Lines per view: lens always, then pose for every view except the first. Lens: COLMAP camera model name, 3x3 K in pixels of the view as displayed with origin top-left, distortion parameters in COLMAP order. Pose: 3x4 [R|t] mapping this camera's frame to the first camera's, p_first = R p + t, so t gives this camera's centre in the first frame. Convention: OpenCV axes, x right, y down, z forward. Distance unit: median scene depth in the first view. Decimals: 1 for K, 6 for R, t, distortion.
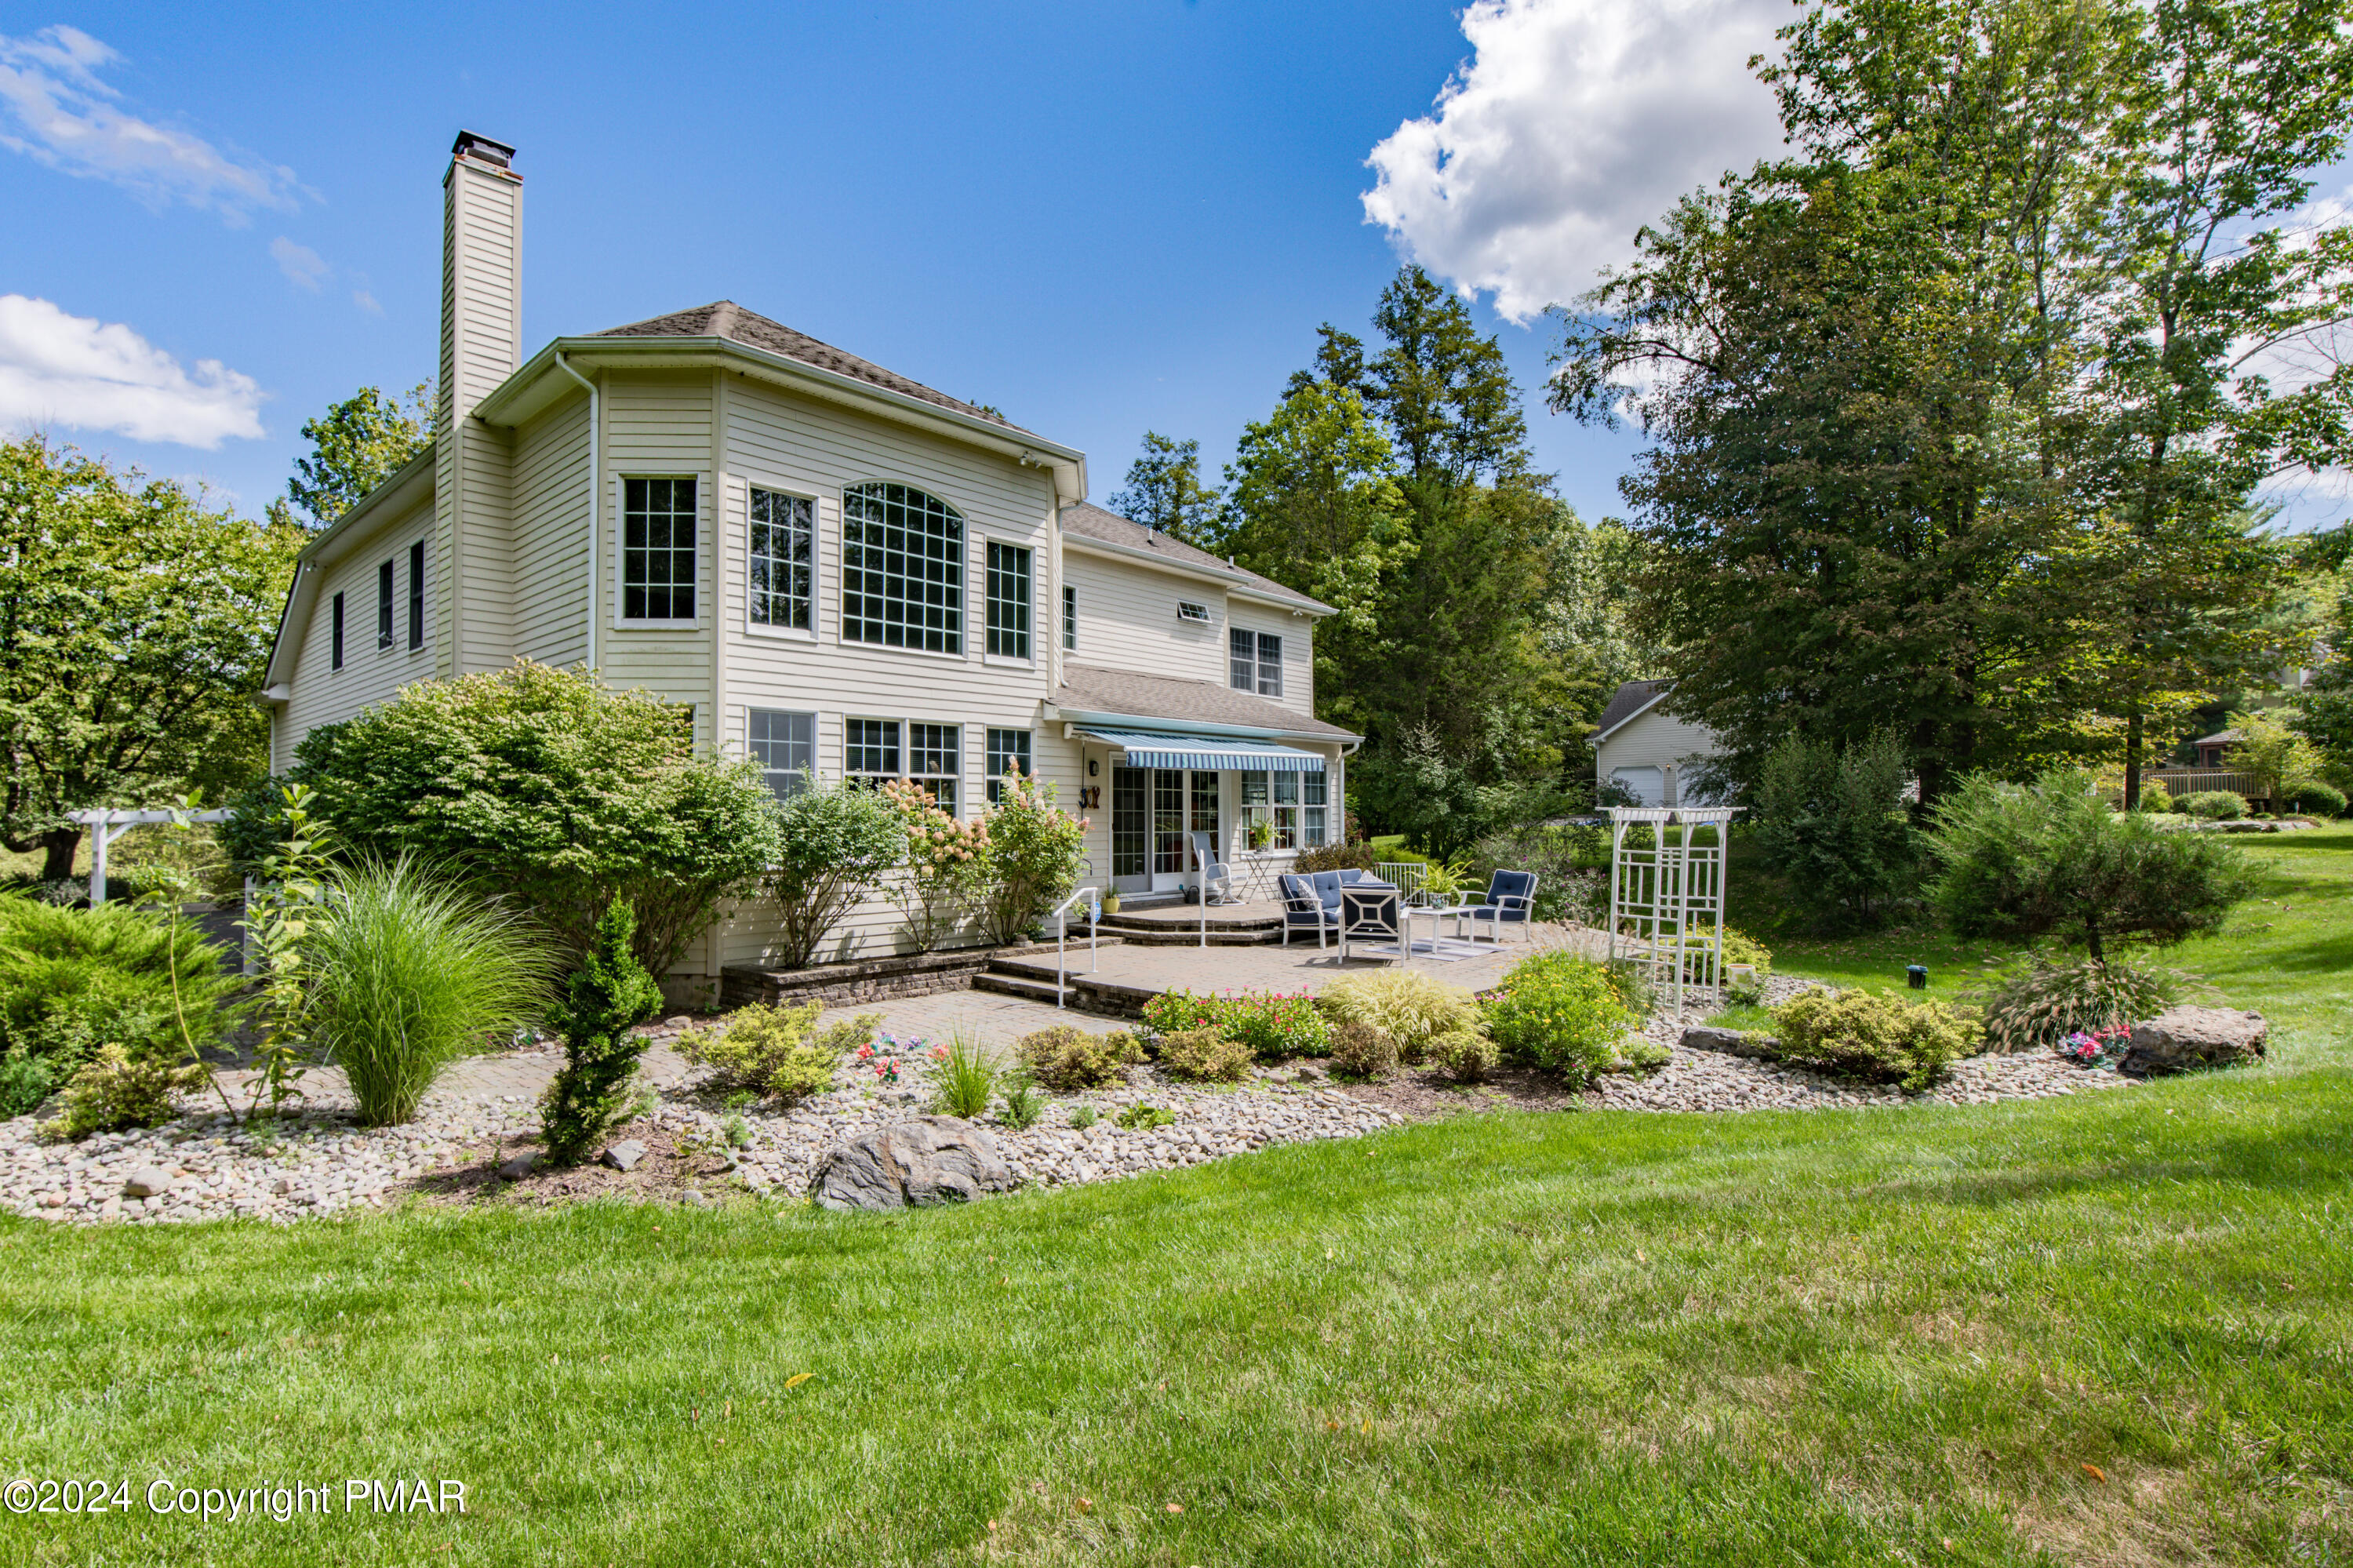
lens RADIAL K [[1150.8, 0, 1179.9], [0, 1150.8, 783.5], [0, 0, 1]] dist [-0.001926, -0.000808]
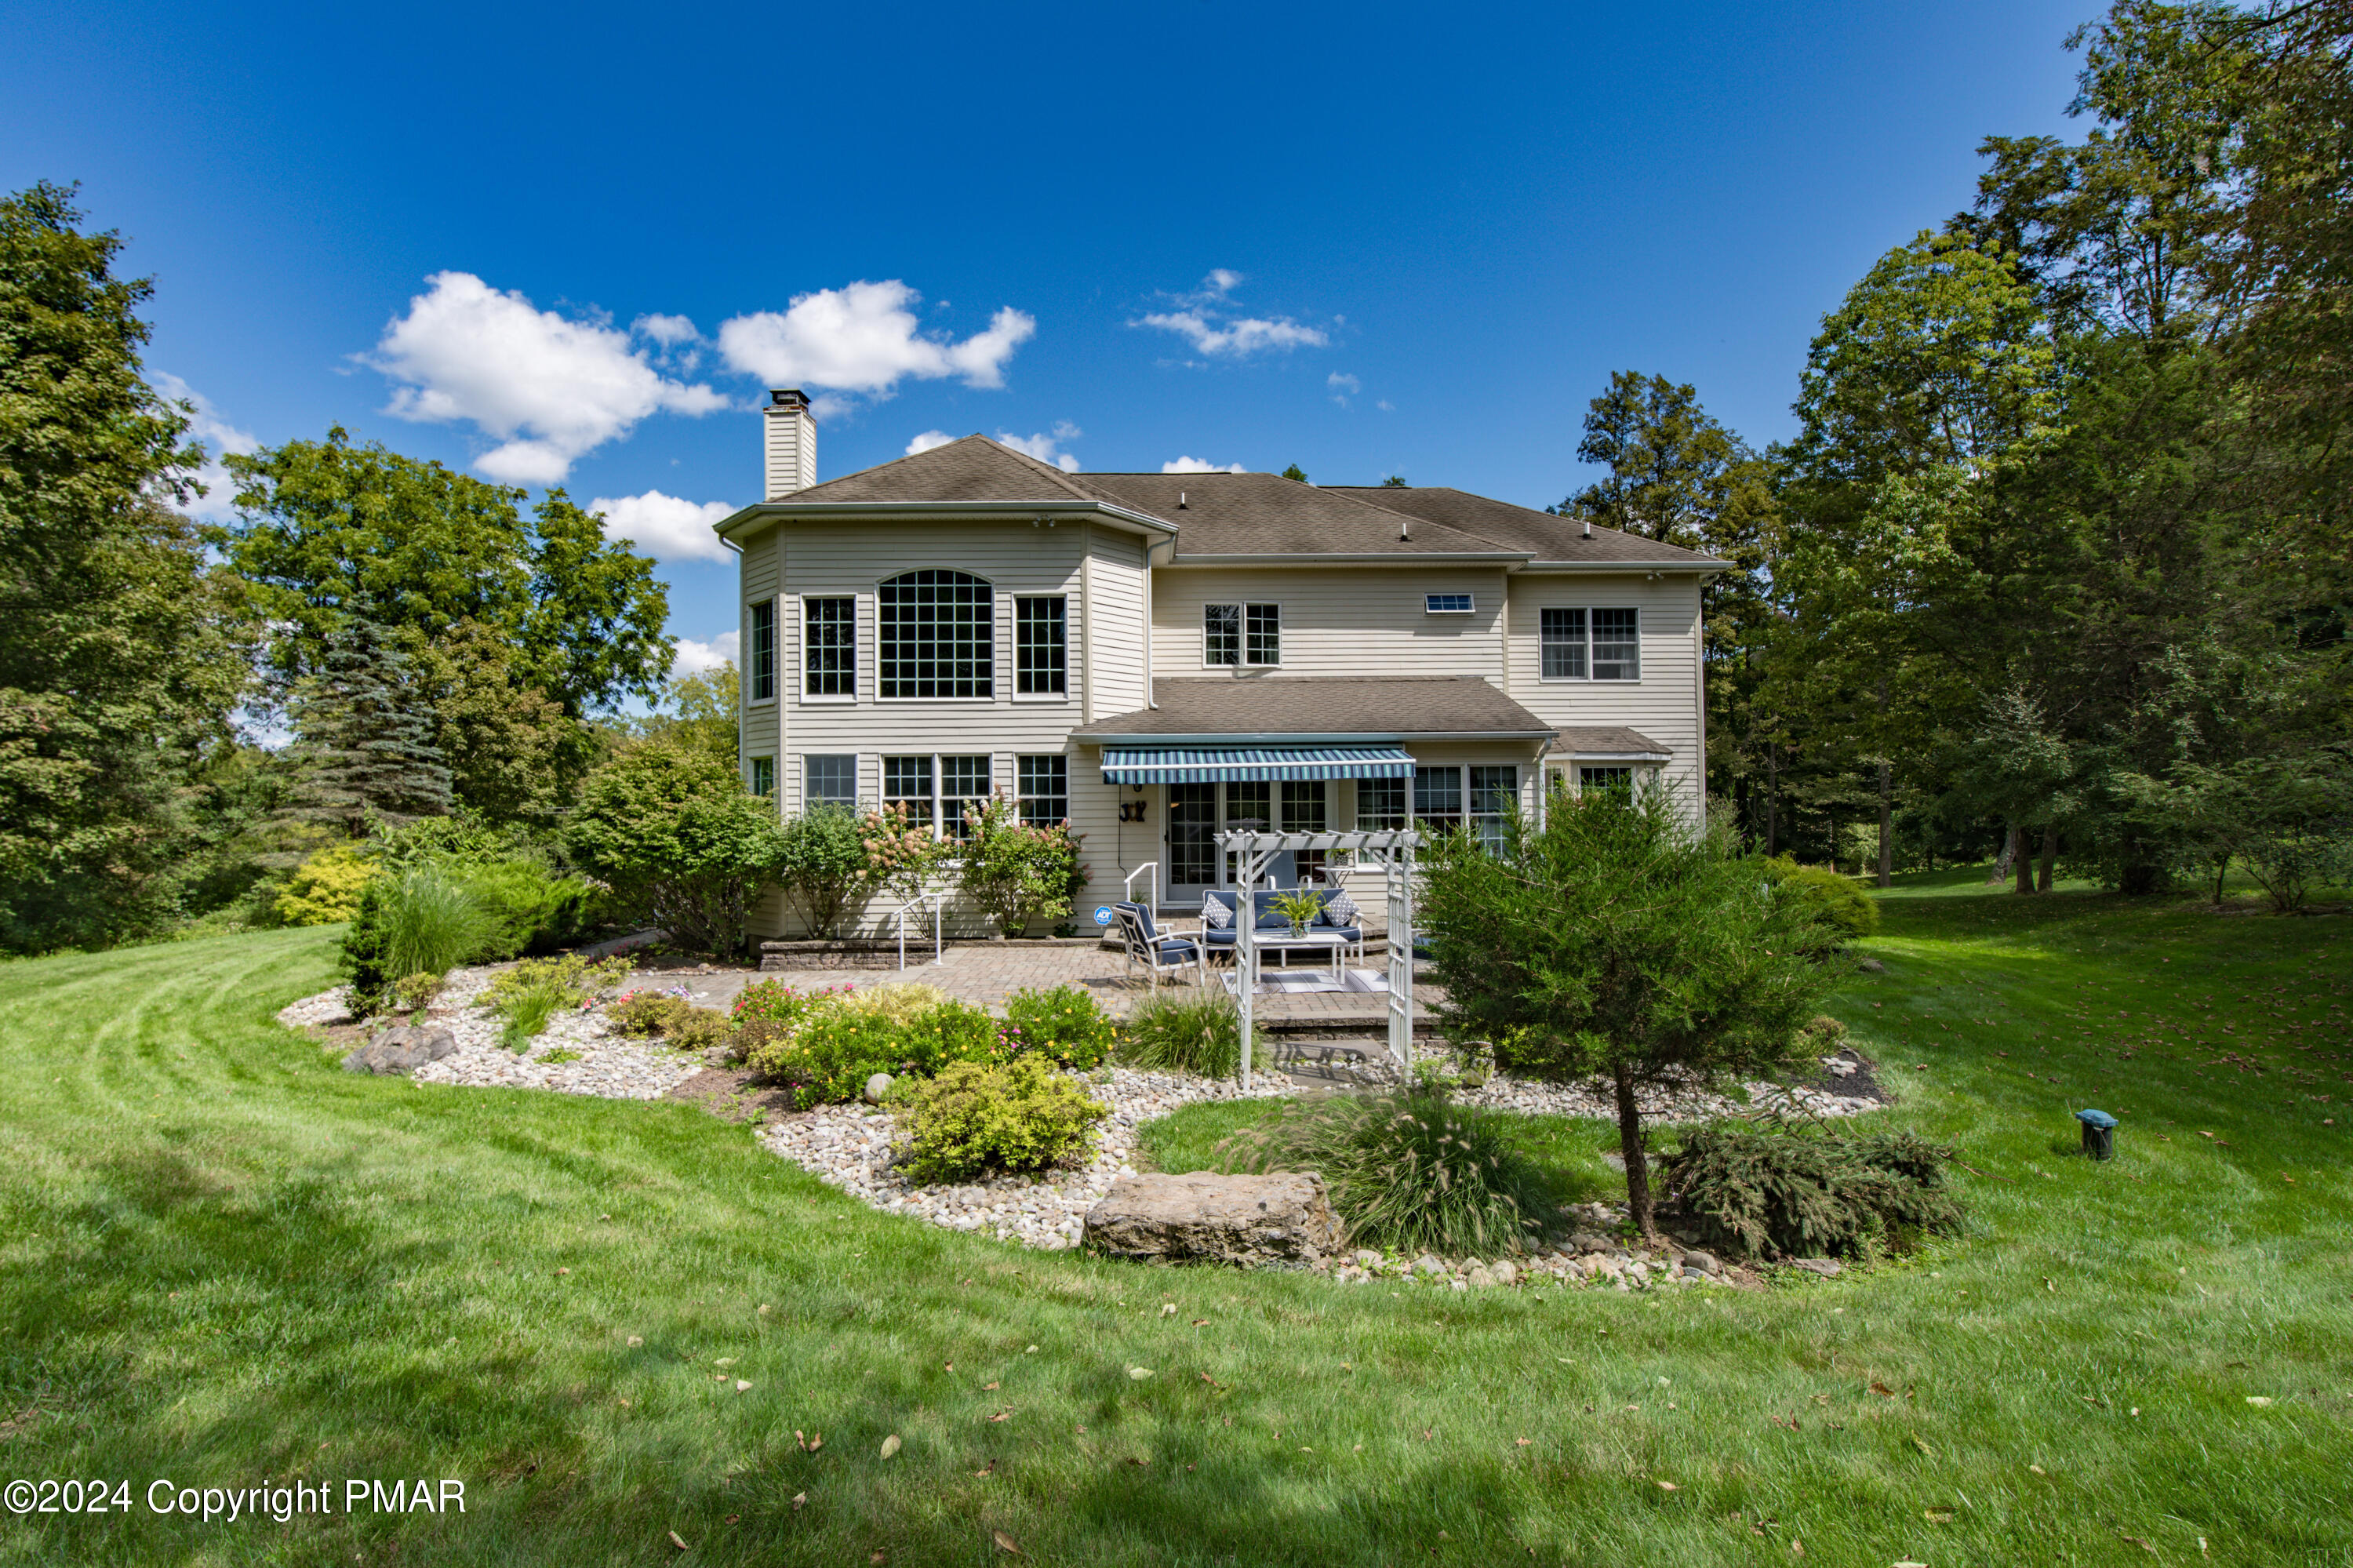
lens RADIAL K [[1068.8, 0, 1180.8], [0, 1068.8, 803.2], [0, 0, 1]] dist [0.013594, 0.000173]
pose [[0.669196, -0.003625, -0.743077, 0.802401], [0.028328, 0.999386, 0.020636, -0.017538], [0.742546, -0.034860, 0.668887, 0.396467]]
